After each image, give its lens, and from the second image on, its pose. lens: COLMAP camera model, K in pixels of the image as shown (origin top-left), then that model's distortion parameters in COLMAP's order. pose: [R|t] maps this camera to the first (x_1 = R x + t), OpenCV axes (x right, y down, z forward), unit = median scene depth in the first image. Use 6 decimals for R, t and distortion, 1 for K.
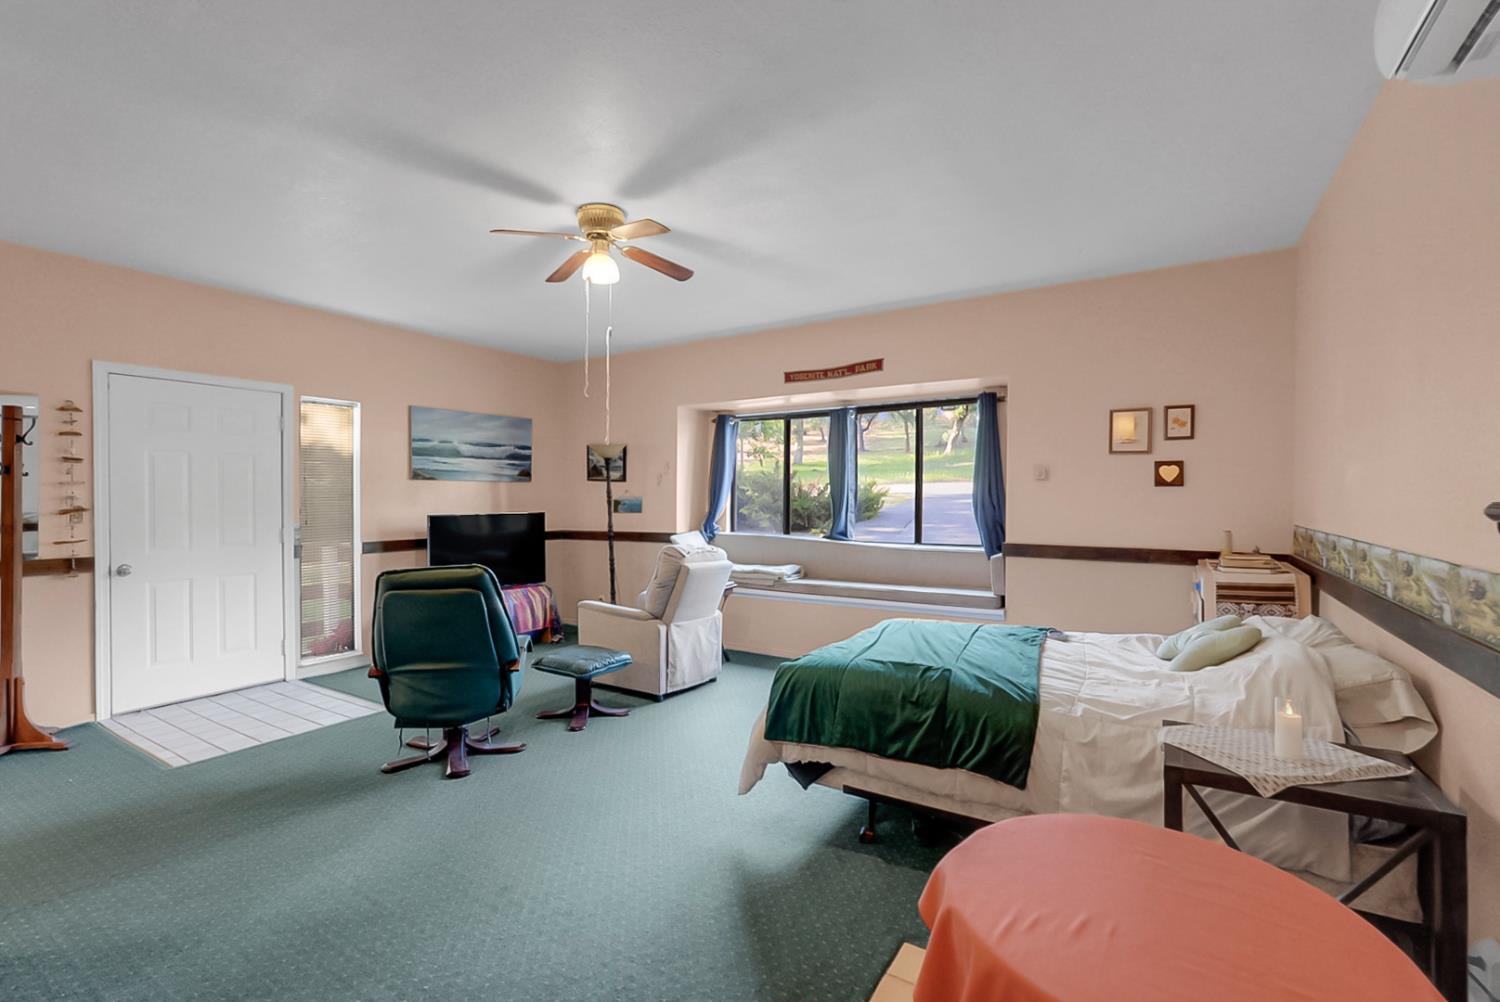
lens RADIAL K [[656.6, 0, 740.8], [0, 656.6, 498.2], [0, 0, 1]] dist [-0.002517, 0.001166]
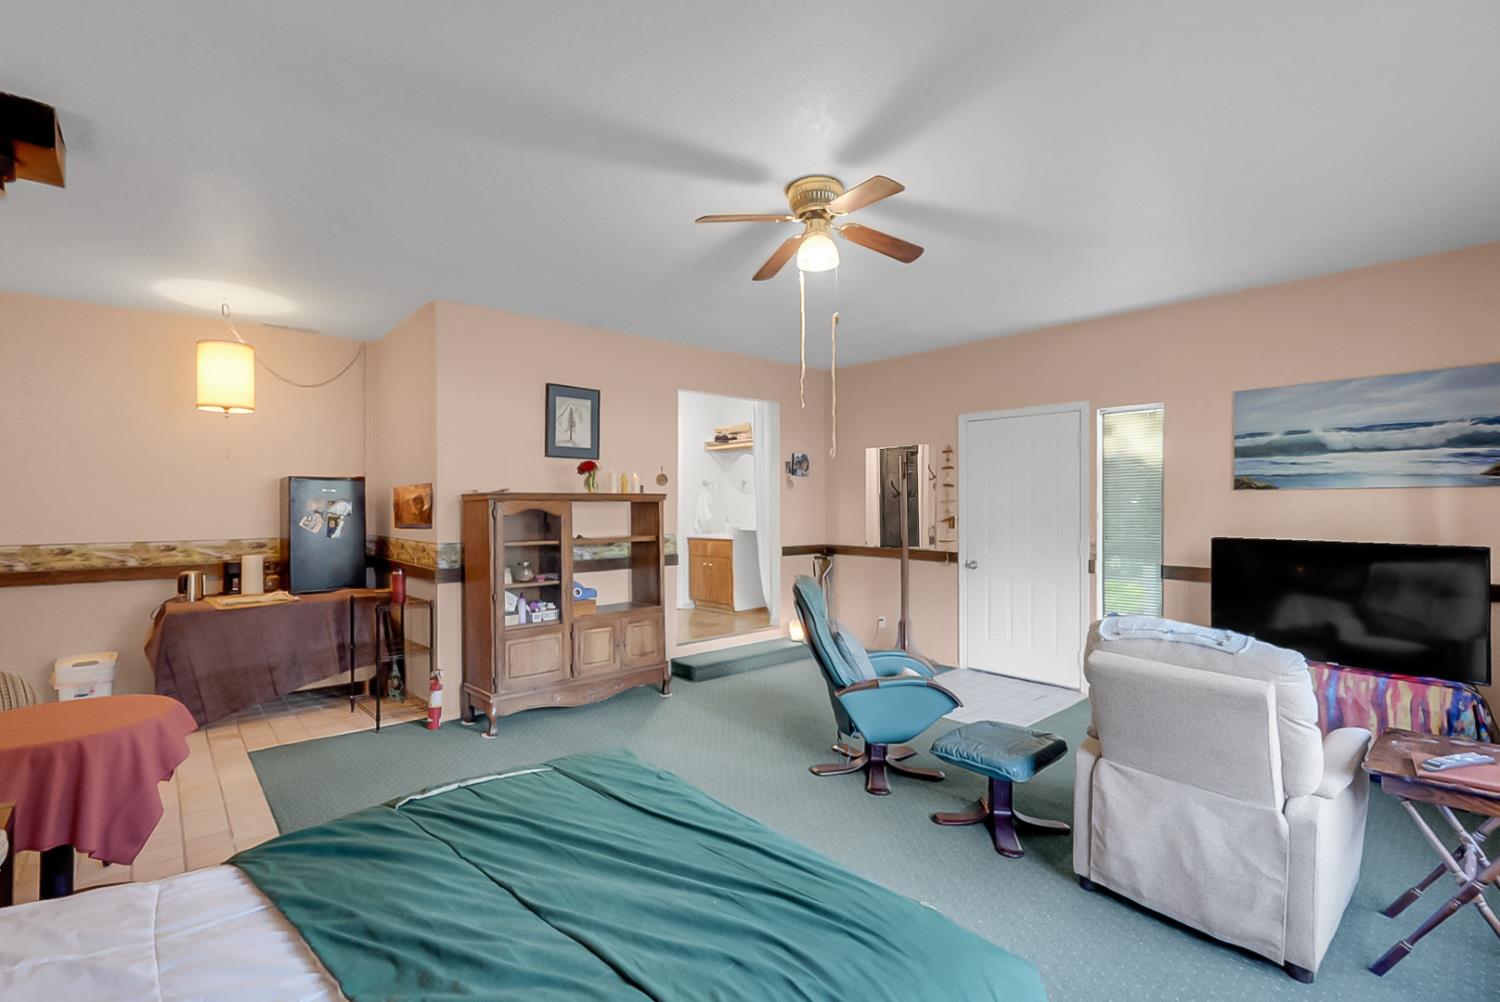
lens RADIAL K [[656.6, 0, 738.8], [0, 656.6, 507.7], [0, 0, 1]] dist [-0.002517, 0.001166]
pose [[-0.249773, 0.007727, -0.968274, 0.368704], [0.001411, 0.999970, 0.007616, -0.014707], [0.968303, 0.000536, -0.249776, 0.638139]]
